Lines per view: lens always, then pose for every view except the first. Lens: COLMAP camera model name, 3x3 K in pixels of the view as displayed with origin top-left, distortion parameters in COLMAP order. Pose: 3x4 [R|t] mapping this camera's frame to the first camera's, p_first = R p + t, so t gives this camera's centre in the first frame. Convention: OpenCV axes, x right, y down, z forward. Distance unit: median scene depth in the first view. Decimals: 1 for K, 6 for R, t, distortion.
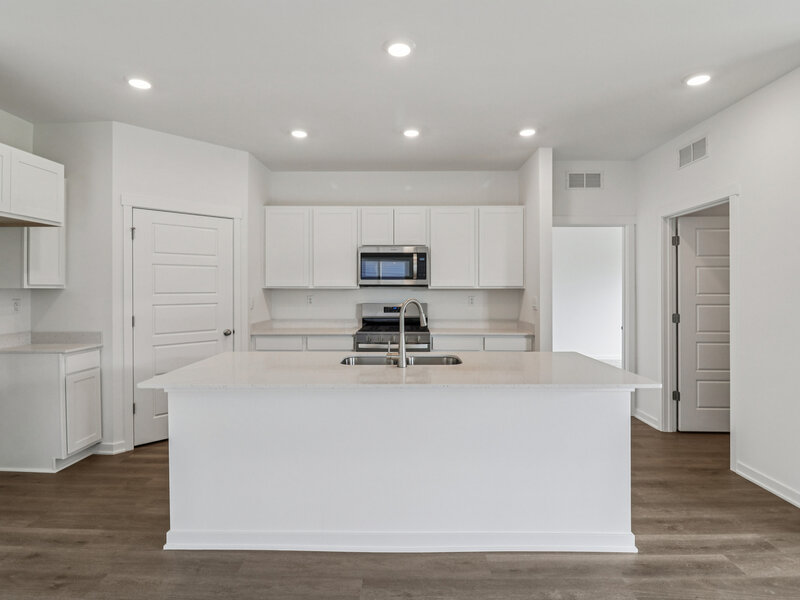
lens RADIAL K [[422.2, 0, 399.1], [0, 422.2, 291.0], [0, 0, 1]] dist [-0.000114, -0.011662]
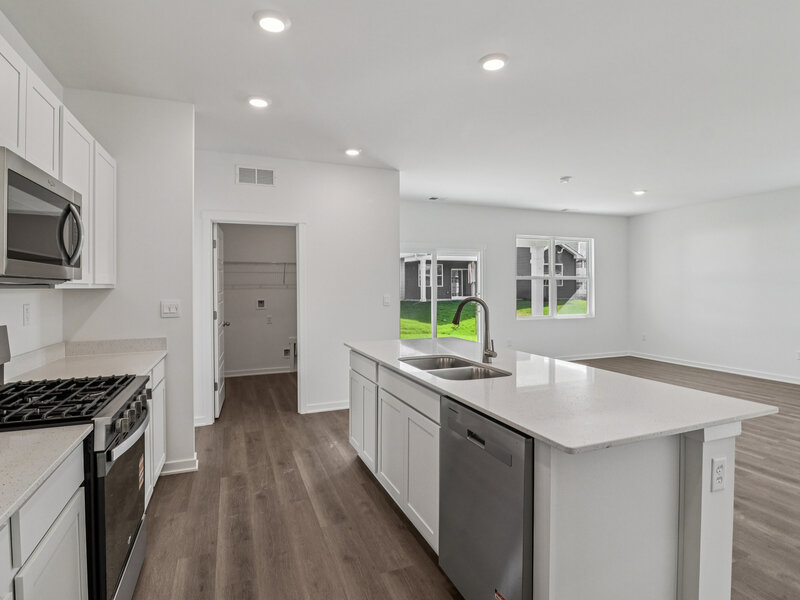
lens RADIAL K [[428.0, 0, 402.1], [0, 428.0, 287.6], [0, 0, 1]] dist [-0.001382, -0.000038]
pose [[-0.390496, 0.000972, 0.920604, -0.484623], [0.008744, 0.999958, 0.002653, -0.004528], [-0.920563, 0.009085, -0.390488, 0.878388]]
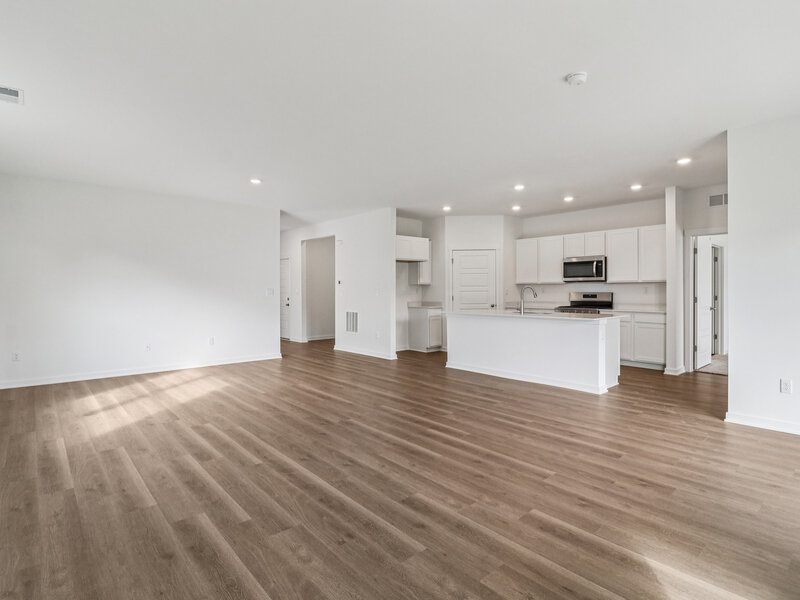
lens RADIAL K [[422.2, 0, 399.1], [0, 422.2, 291.0], [0, 0, 1]] dist [-0.000114, -0.011662]
pose [[0.670002, -0.001593, -0.742358, 0.746828], [-0.000098, 0.999997, -0.002234, 0.030022], [0.742359, 0.001570, 0.670000, -0.657151]]
